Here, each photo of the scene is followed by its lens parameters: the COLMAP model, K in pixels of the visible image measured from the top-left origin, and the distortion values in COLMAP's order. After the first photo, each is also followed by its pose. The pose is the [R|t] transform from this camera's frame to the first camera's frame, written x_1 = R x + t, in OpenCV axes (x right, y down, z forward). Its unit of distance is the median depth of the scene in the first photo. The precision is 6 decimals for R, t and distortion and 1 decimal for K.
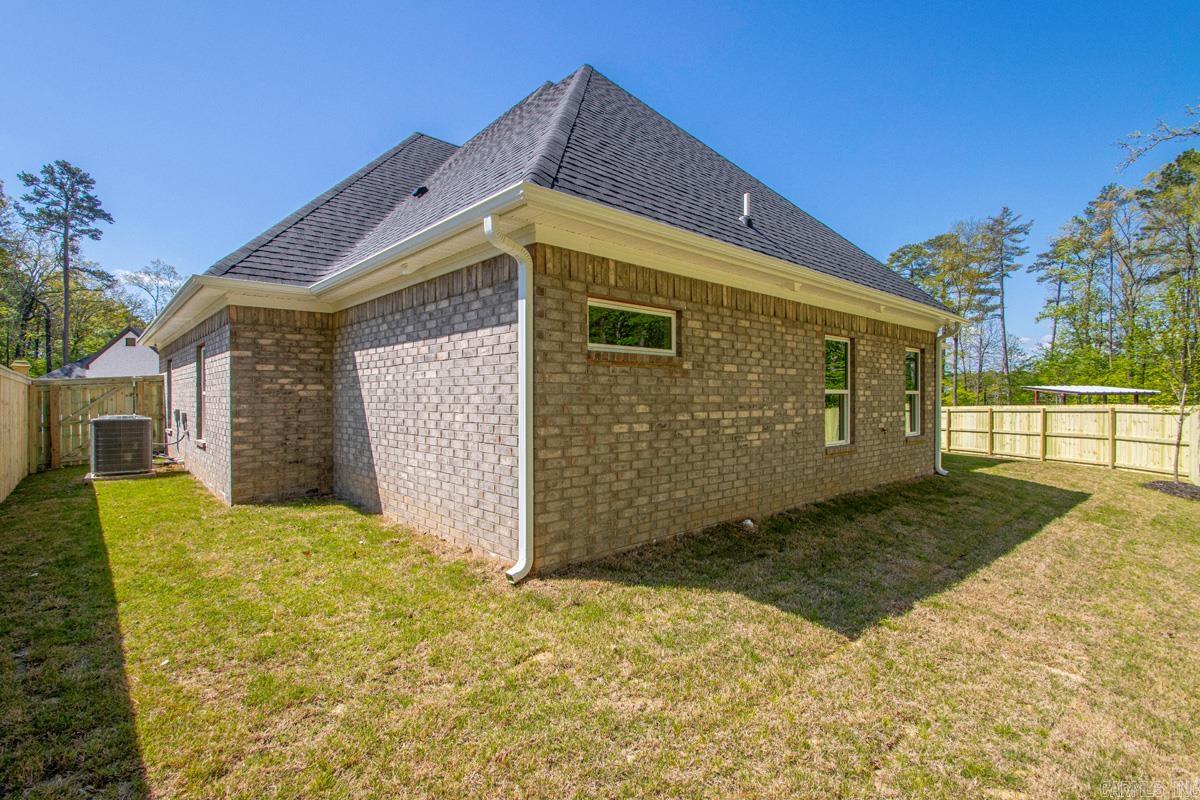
lens RADIAL K [[564.8, 0, 587.2], [0, 564.8, 399.5], [0, 0, 1]] dist [0.004409, -0.011498]
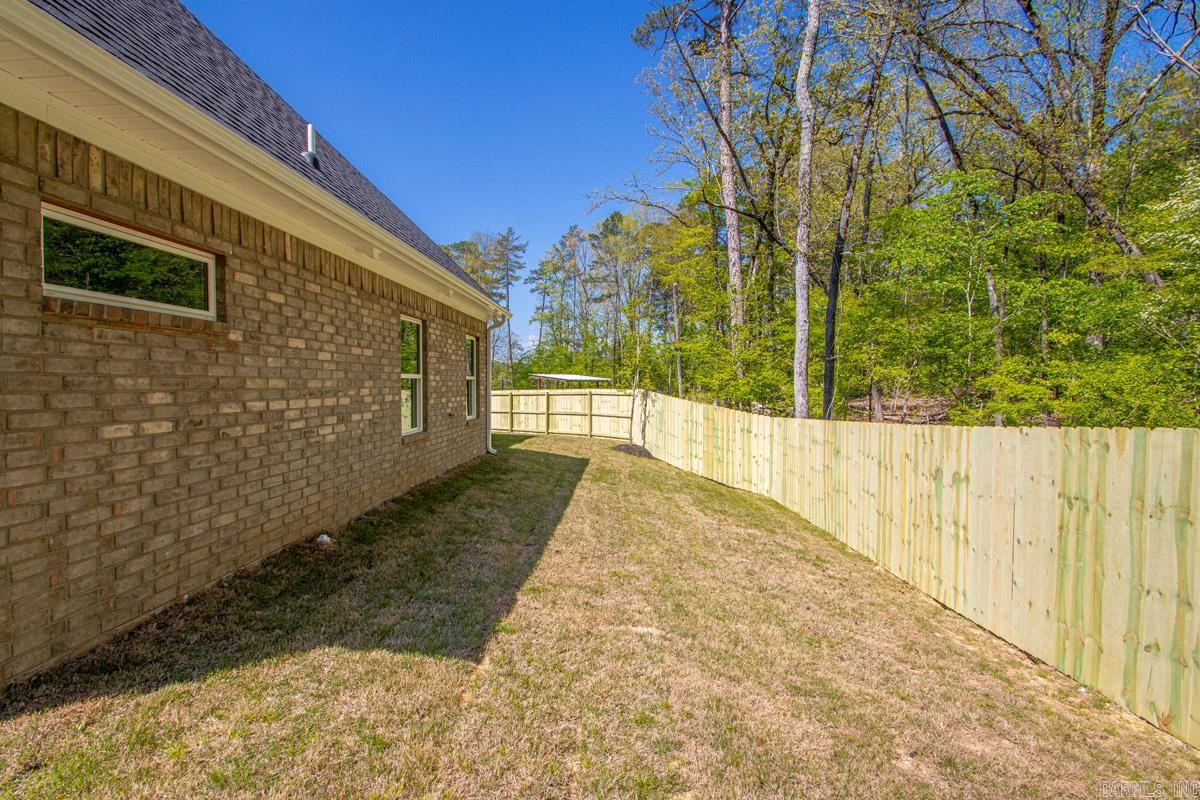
lens RADIAL K [[564.8, 0, 592.7], [0, 564.8, 399.0], [0, 0, 1]] dist [0.004409, -0.011498]
pose [[0.708536, -0.017011, 0.705470, -0.005748], [-0.000345, 0.999701, 0.024452, 0.001482], [-0.705675, -0.017568, 0.708318, 0.195863]]
